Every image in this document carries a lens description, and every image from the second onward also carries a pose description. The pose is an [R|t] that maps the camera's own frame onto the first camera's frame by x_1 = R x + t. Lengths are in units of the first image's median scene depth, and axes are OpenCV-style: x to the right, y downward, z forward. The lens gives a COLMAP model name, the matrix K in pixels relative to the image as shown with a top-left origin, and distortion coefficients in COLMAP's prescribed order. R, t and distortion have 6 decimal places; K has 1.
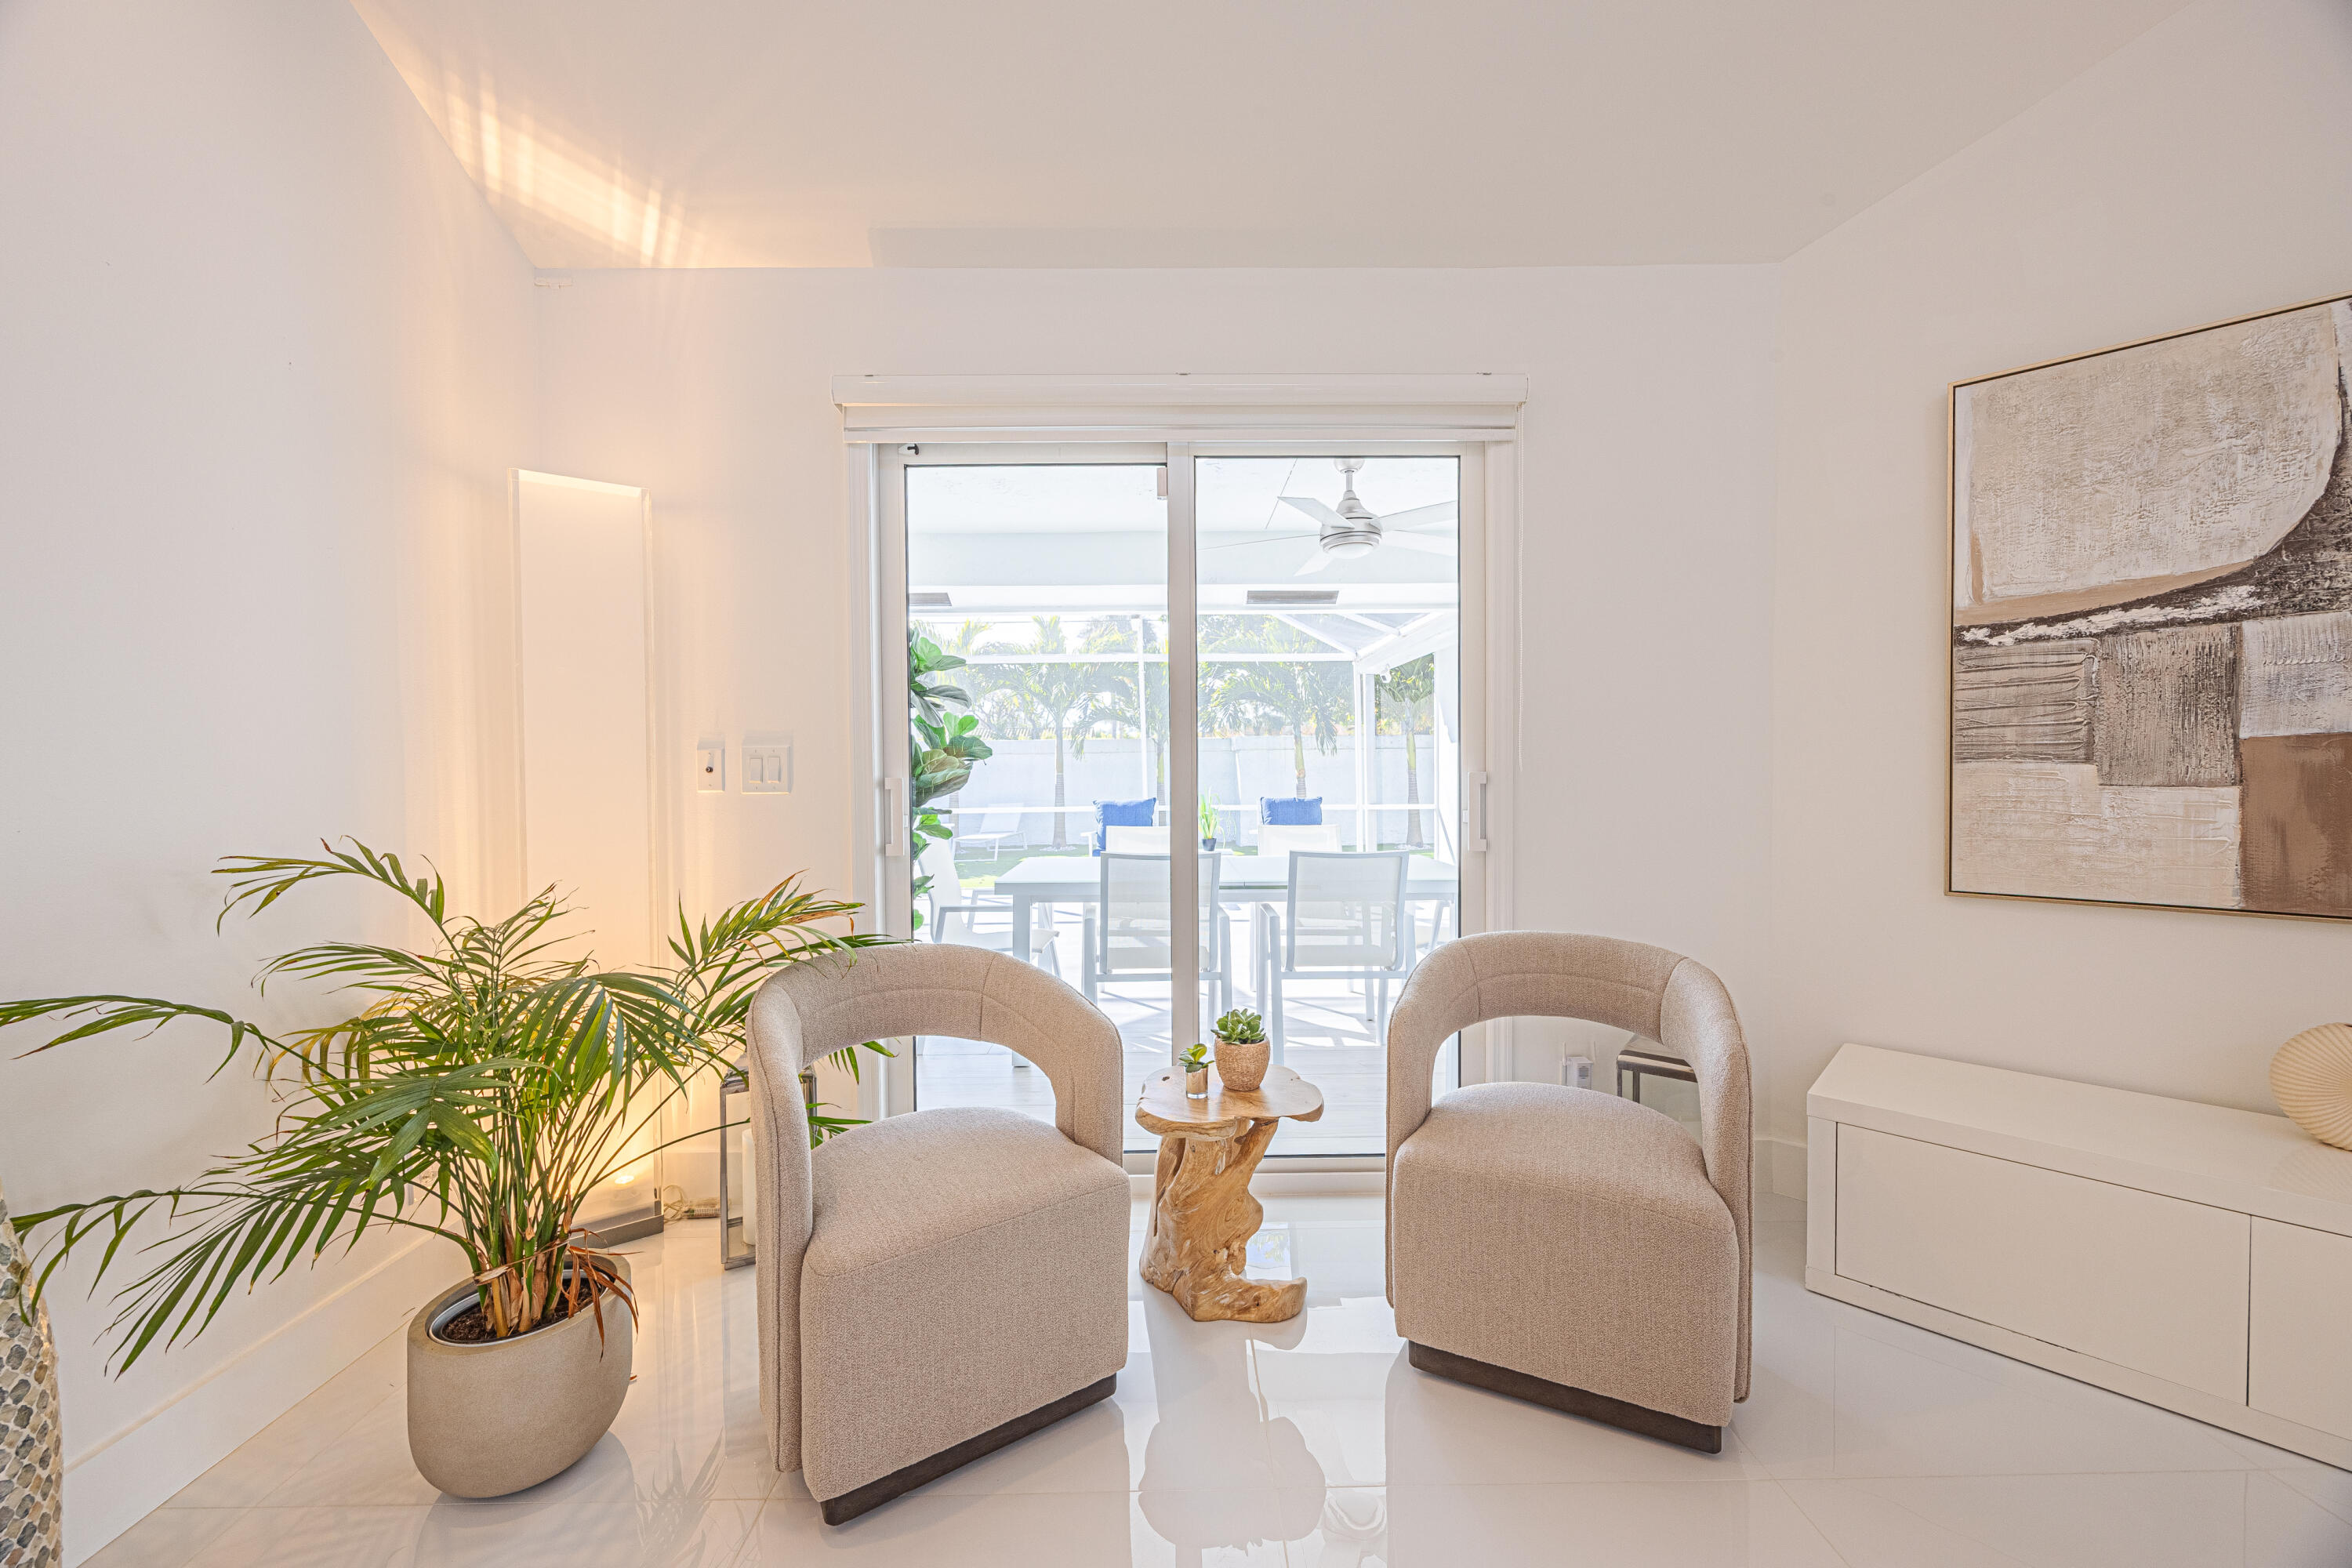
lens RADIAL K [[894.9, 0, 1176.0], [0, 894.9, 784.0], [0, 0, 1]] dist [-0.000363, -0.001756]
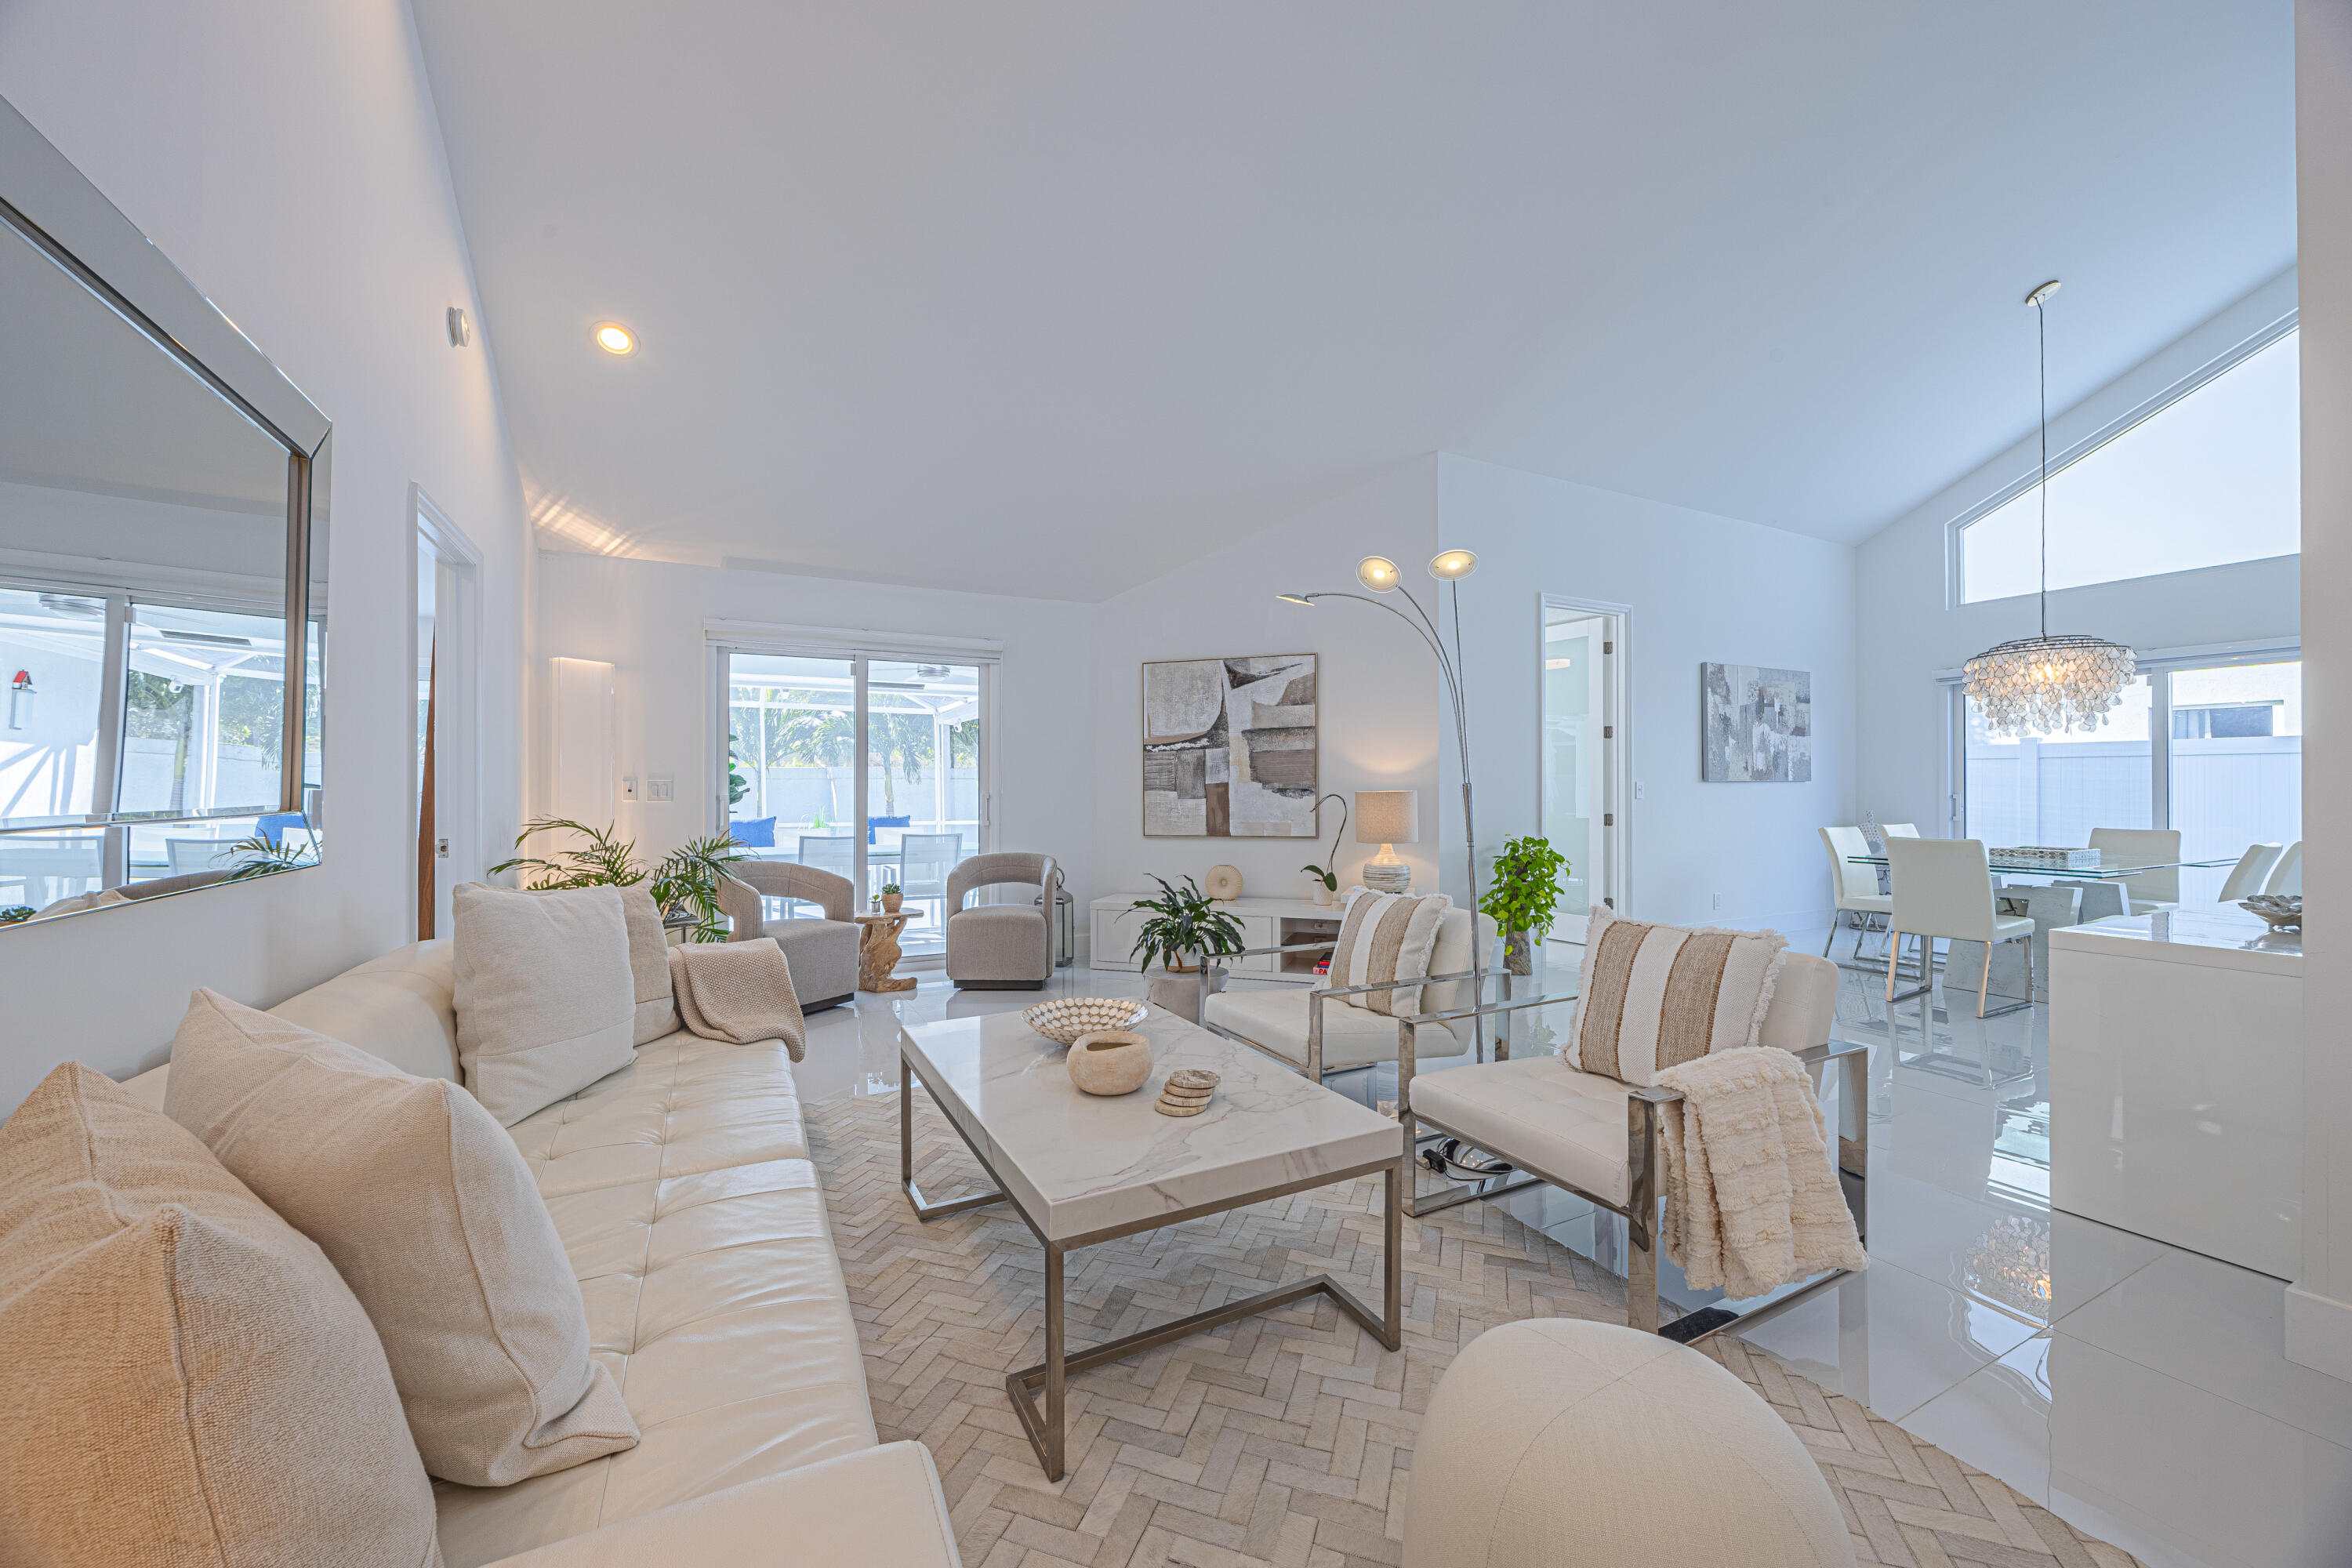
lens RADIAL K [[906.4, 0, 1176.0], [0, 906.4, 784.0], [0, 0, 1]] dist [0.000576, 0.000087]
pose [[0.896900, 0.010941, 0.442098, -0.376157], [0.002462, 0.999555, -0.029732, 0.046130], [-0.442227, 0.027755, 0.896474, -1.853727]]
